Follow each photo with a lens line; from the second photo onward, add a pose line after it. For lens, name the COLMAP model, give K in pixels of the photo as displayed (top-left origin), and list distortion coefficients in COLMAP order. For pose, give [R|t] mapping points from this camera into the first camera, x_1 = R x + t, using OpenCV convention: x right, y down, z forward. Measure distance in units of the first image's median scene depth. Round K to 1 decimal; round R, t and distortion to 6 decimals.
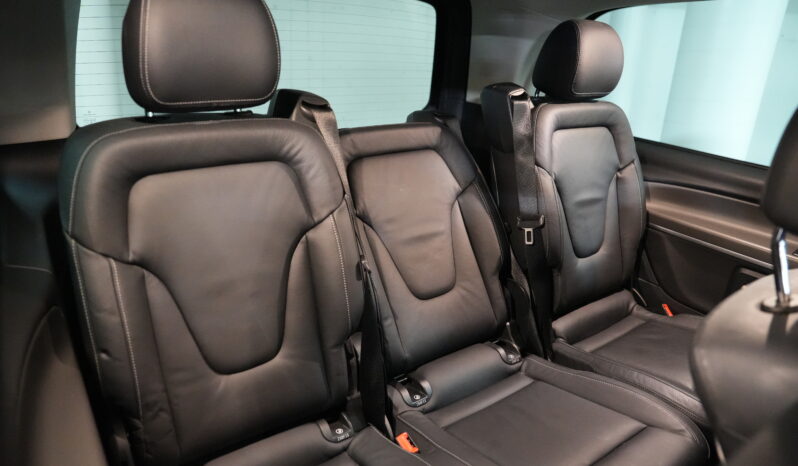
lens RADIAL K [[555.5, 0, 399.0], [0, 555.5, 233.0], [0, 0, 1]] dist [-0.112333, 0.086361]
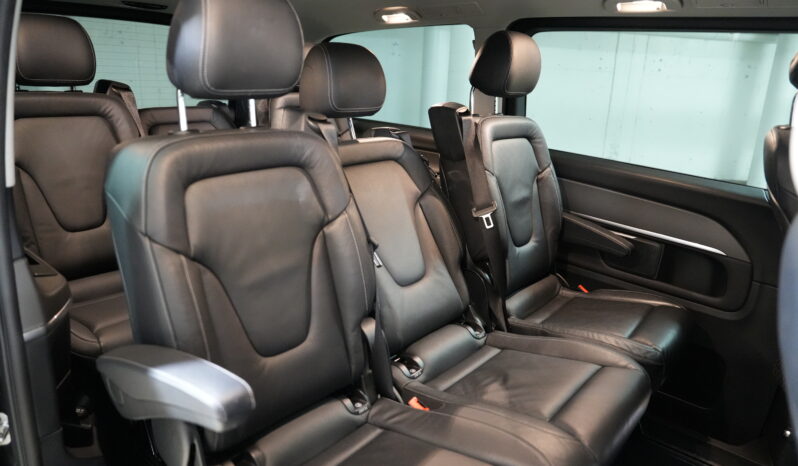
lens RADIAL K [[555.5, 0, 399.0], [0, 555.5, 233.0], [0, 0, 1]] dist [-0.112333, 0.086361]
pose [[0.971798, -0.072733, 0.224316, -0.212765], [0.087498, 0.994556, -0.056587, 0.068099], [-0.218979, 0.074618, 0.972872, -0.119024]]
